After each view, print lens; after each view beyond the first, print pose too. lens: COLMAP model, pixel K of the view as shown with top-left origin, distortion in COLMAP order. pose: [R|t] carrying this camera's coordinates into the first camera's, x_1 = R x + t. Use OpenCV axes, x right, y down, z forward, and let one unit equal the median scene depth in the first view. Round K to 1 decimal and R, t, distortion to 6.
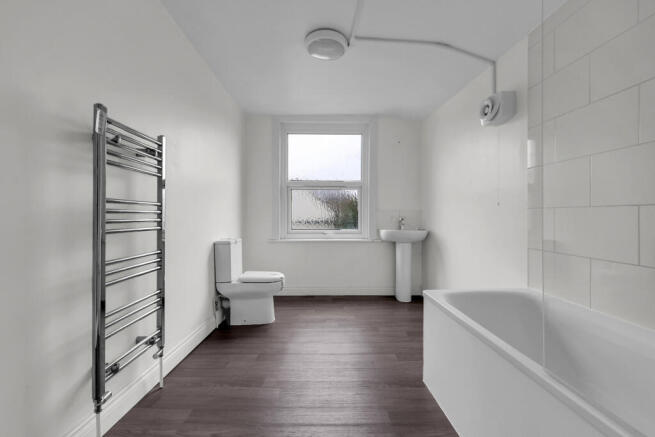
lens RADIAL K [[274.2, 0, 327.6], [0, 274.2, 215.3], [0, 0, 1]] dist [-0.000903, -0.000058]
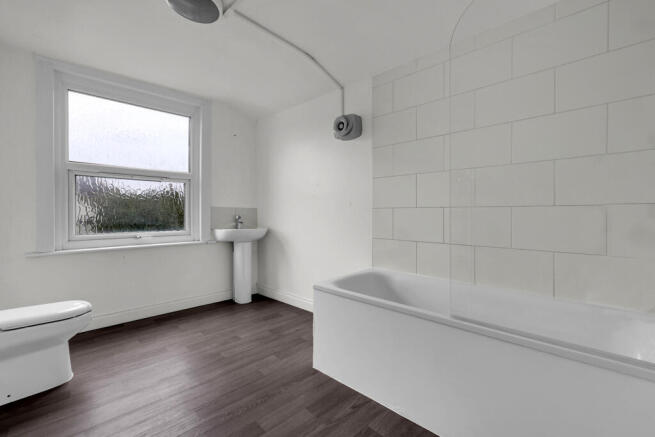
lens RADIAL K [[278.8, 0, 336.7], [0, 278.8, 213.8], [0, 0, 1]] dist [0.001508, 0.000074]
pose [[0.720409, -0.001986, 0.693547, -0.174208], [0.001219, 0.999998, 0.001597, 0.000842], [-0.693549, -0.000305, 0.720410, 0.078553]]
